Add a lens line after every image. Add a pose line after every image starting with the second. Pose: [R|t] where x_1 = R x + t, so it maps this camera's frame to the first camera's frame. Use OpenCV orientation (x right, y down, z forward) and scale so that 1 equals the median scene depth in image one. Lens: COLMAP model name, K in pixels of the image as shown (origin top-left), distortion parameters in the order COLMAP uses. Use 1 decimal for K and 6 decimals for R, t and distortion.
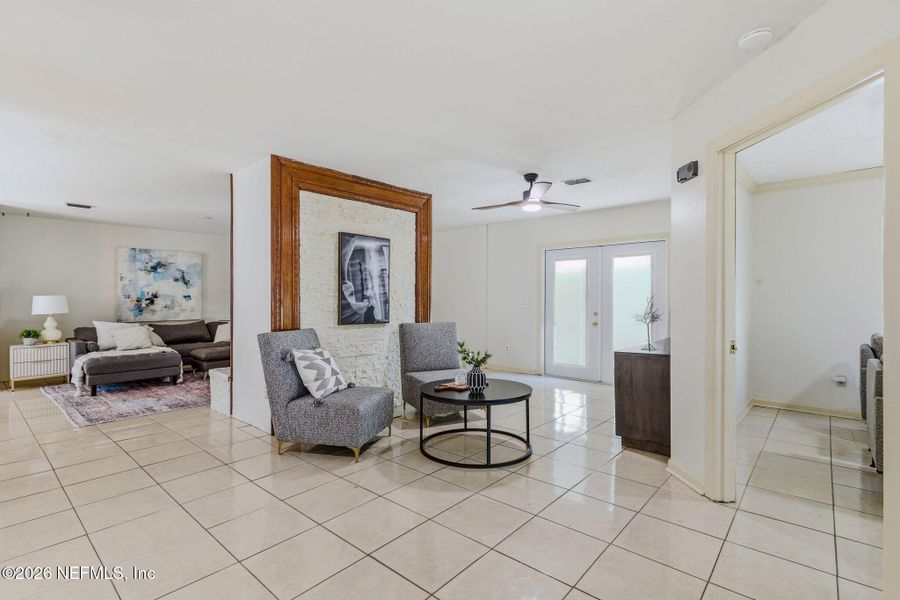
lens RADIAL K [[420.8, 0, 450.0], [0, 420.8, 300.0], [0, 0, 1]] dist [-0.000030, 0.000117]
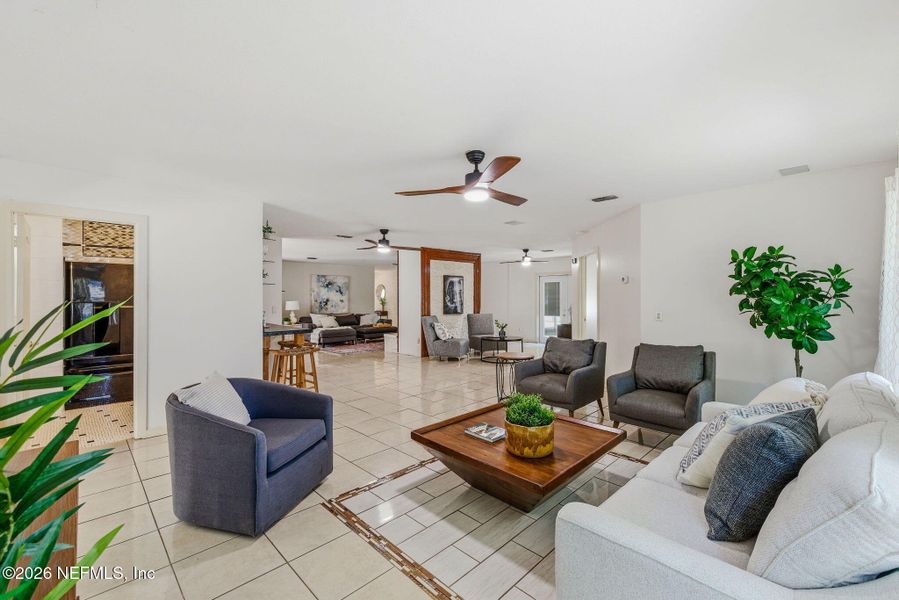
lens RADIAL K [[379.3, 0, 449.5], [0, 379.3, 300.0], [0, 0, 1]] dist [-0.000665, -0.000086]
pose [[0.997208, -0.001241, -0.074667, -0.066592], [0.001431, 0.999996, 0.002483, -0.024175], [0.074664, -0.002583, 0.997205, -1.044970]]
